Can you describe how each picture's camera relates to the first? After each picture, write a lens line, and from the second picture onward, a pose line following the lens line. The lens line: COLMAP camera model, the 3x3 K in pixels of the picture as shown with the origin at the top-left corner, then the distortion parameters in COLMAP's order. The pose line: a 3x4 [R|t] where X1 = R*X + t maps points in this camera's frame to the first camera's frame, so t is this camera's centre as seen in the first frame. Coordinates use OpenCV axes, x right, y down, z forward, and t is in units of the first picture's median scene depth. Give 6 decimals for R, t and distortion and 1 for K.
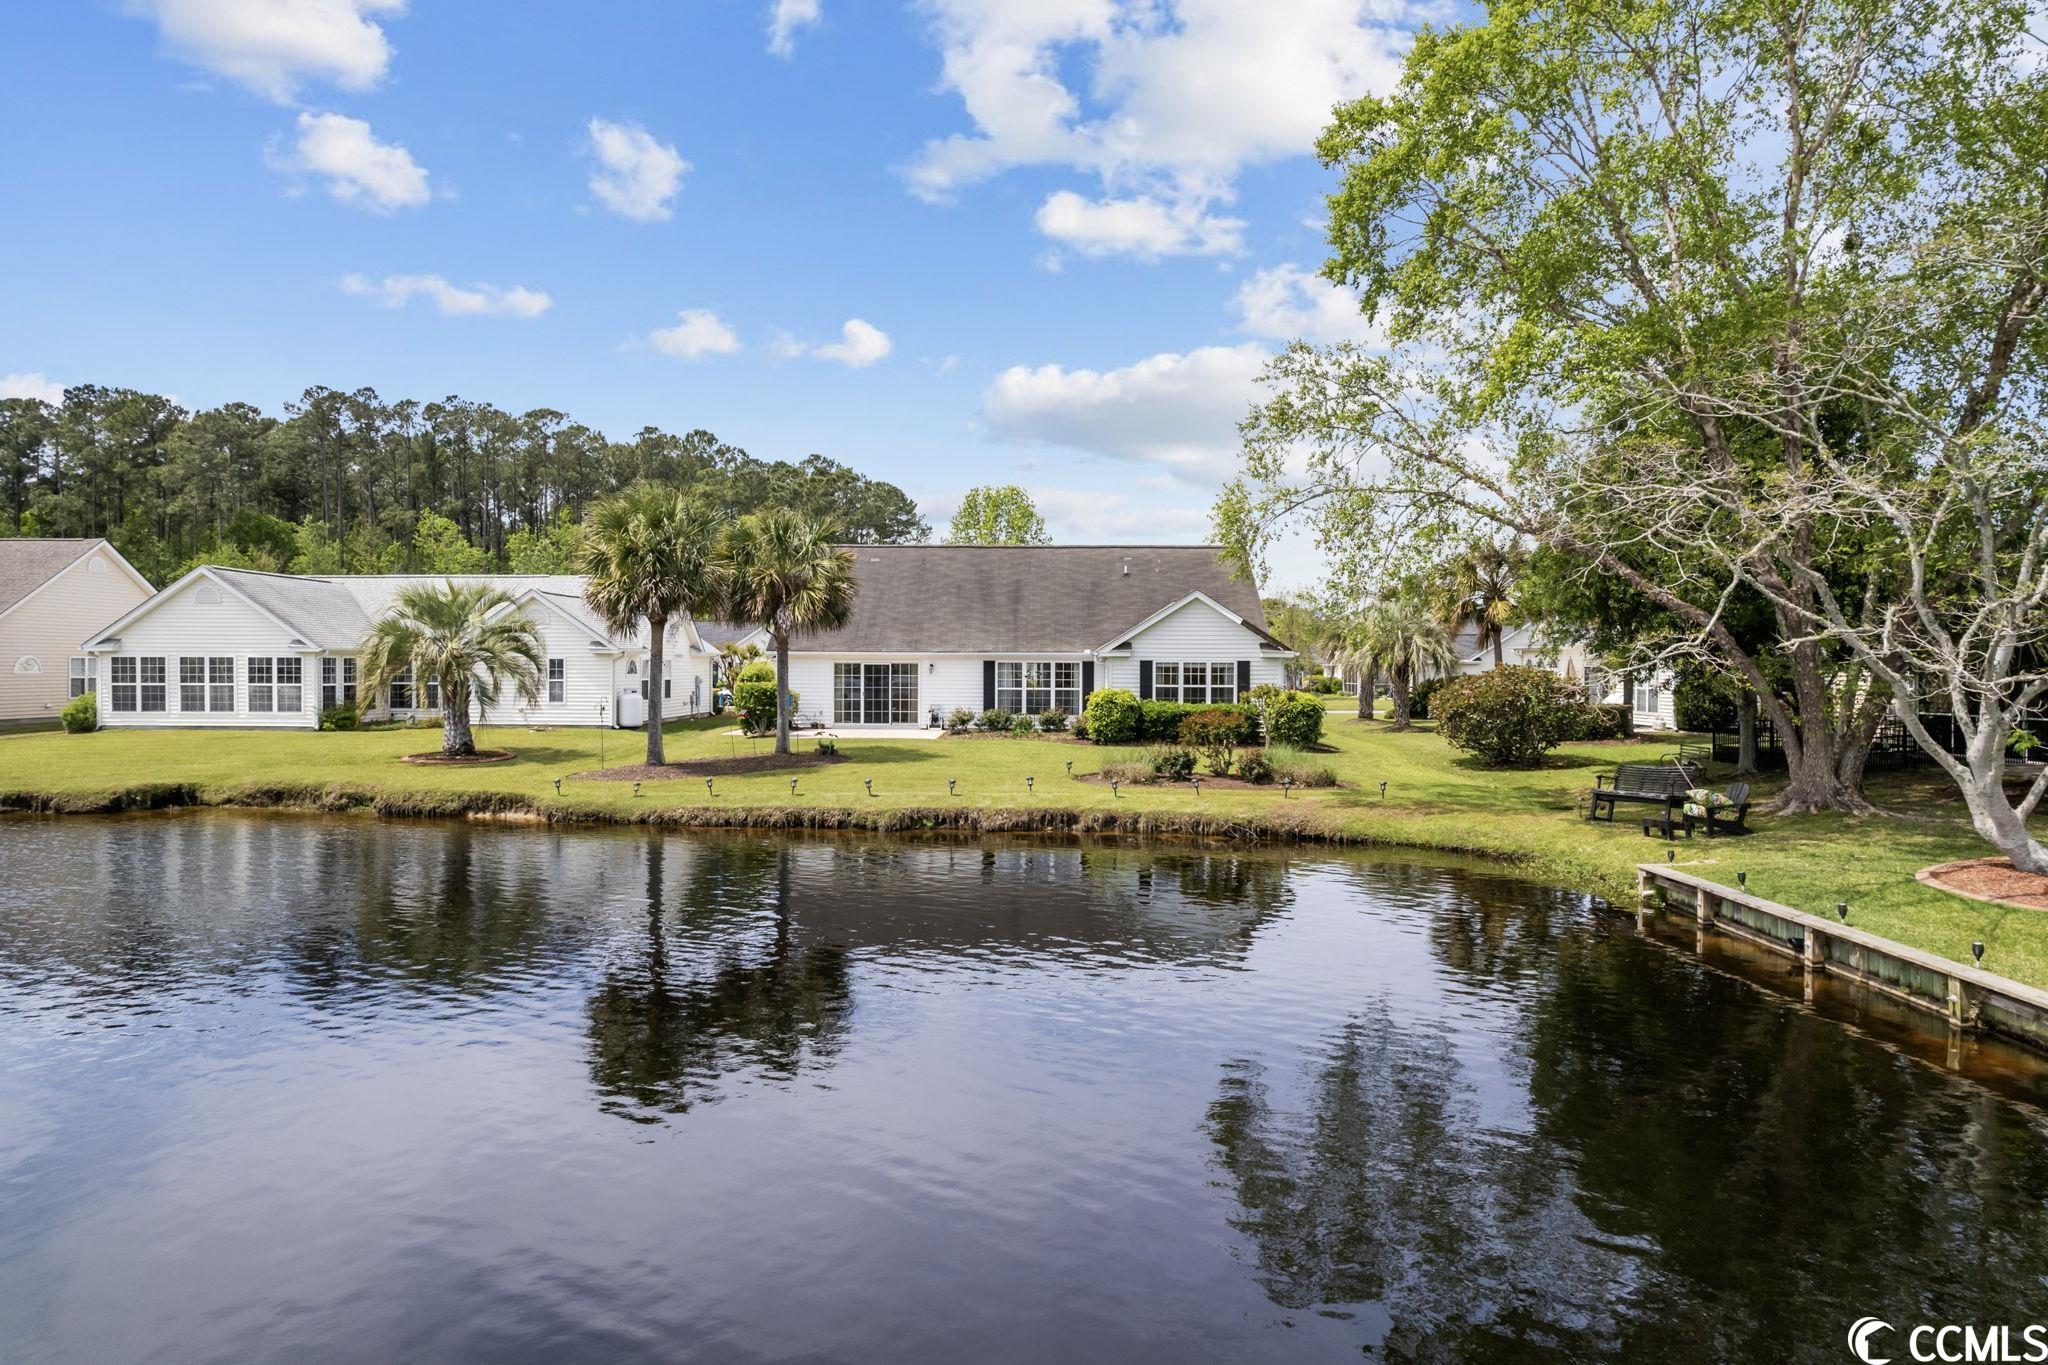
lens RADIAL K [[1518.8, 0, 1070.2], [0, 1518.8, 690.6], [0, 0, 1]] dist [-0.000759, 0.001207]
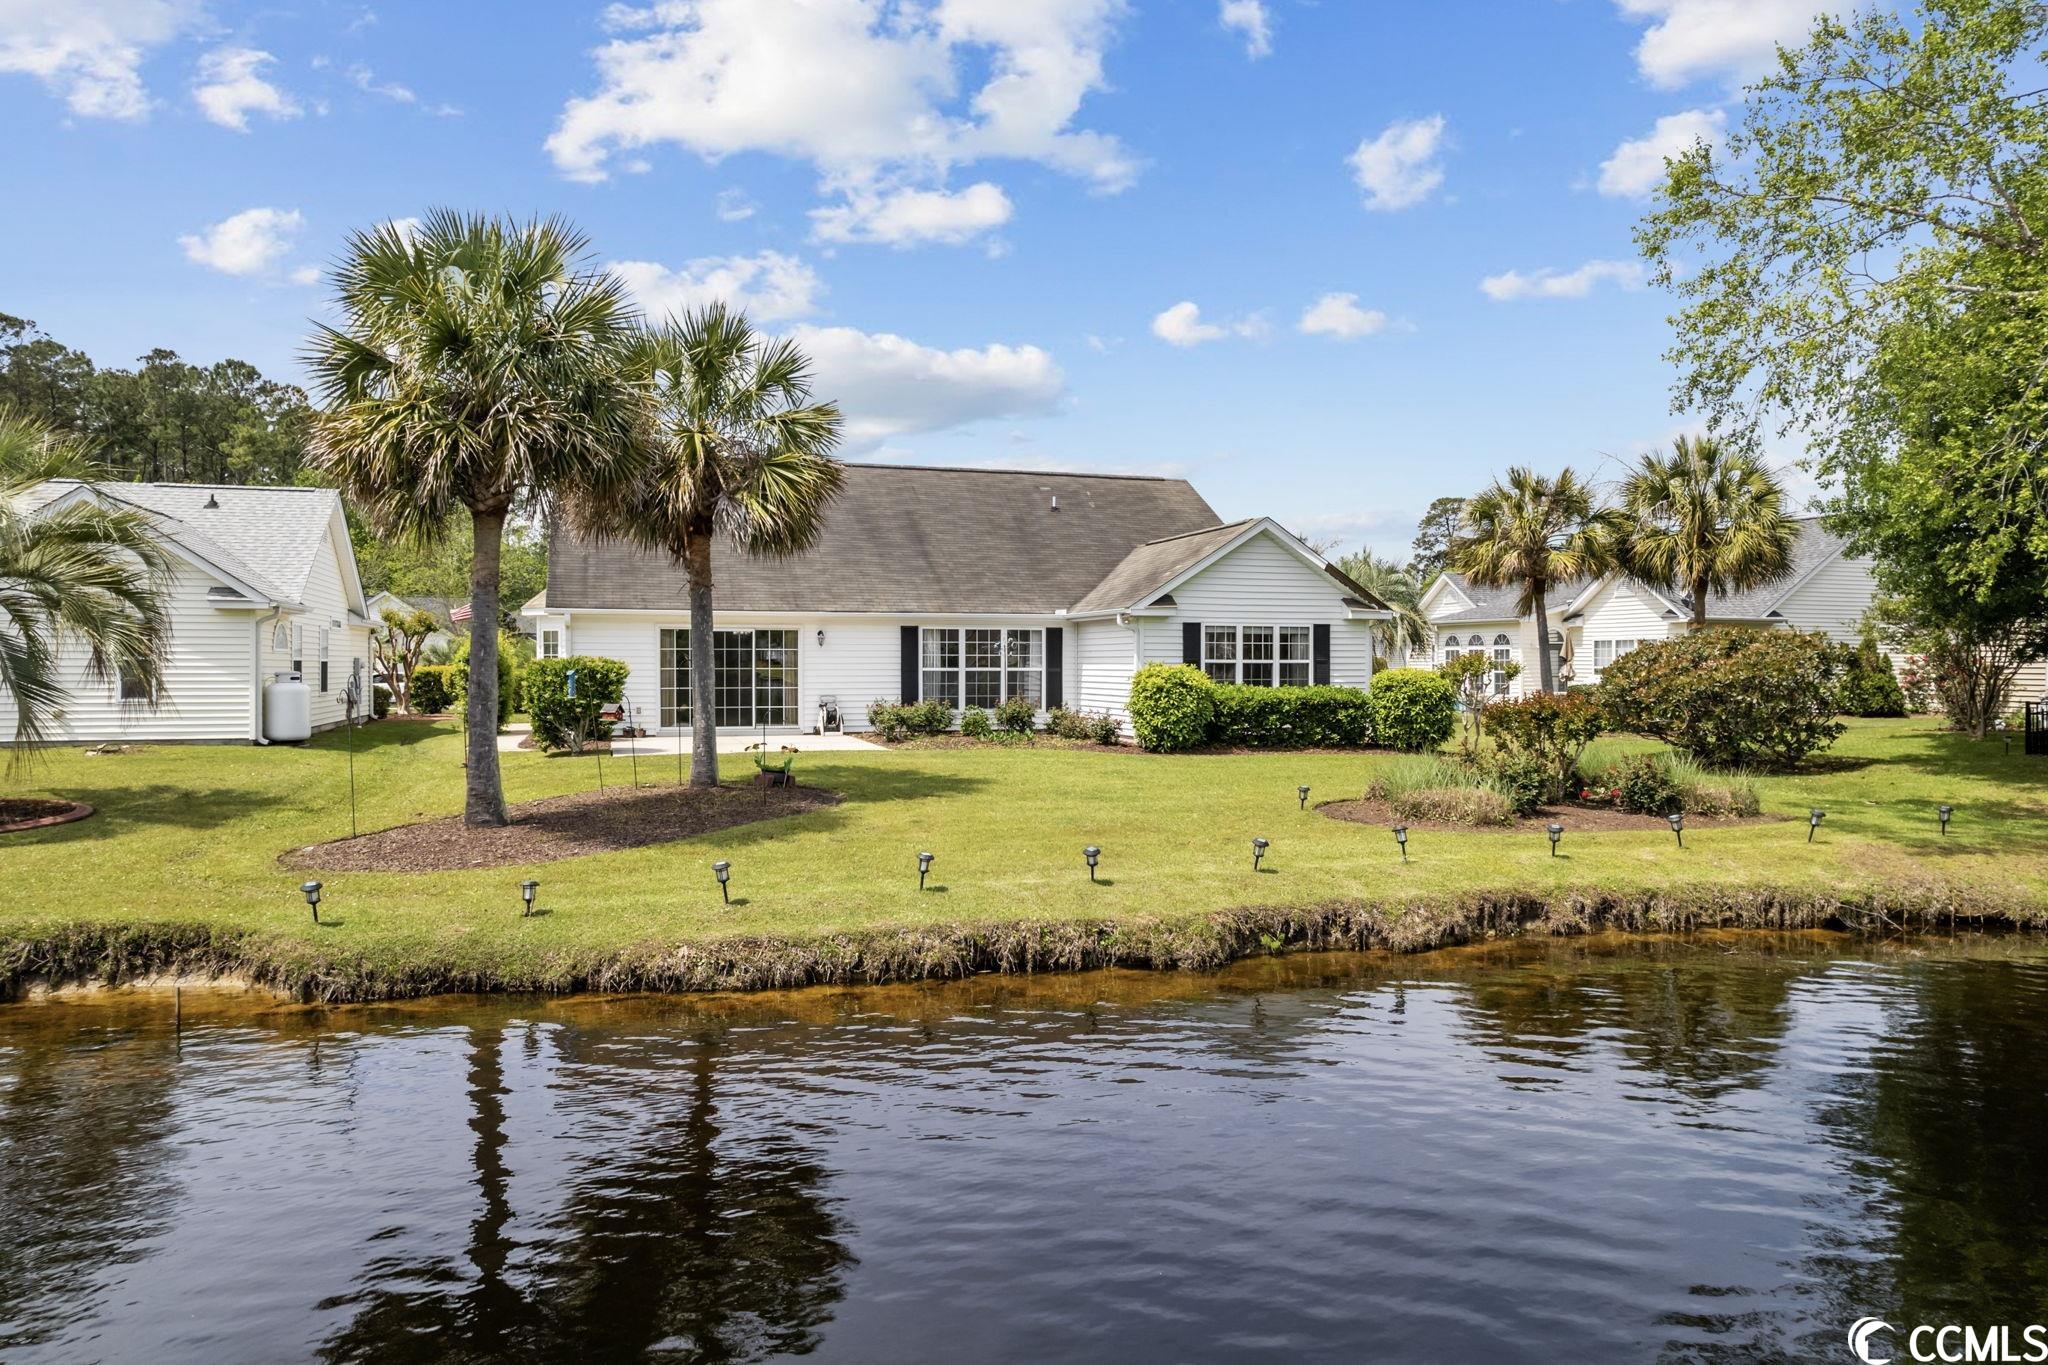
lens RADIAL K [[1350.2, 0, 1024.0], [0, 1350.2, 682.5], [0, 0, 1]] dist [-0.057357, 0.070078]
pose [[0.939741, -0.008067, 0.341792, -0.217871], [0.011043, 0.999916, -0.006760, 0.009241], [-0.341709, 0.010127, 0.939751, 0.477134]]
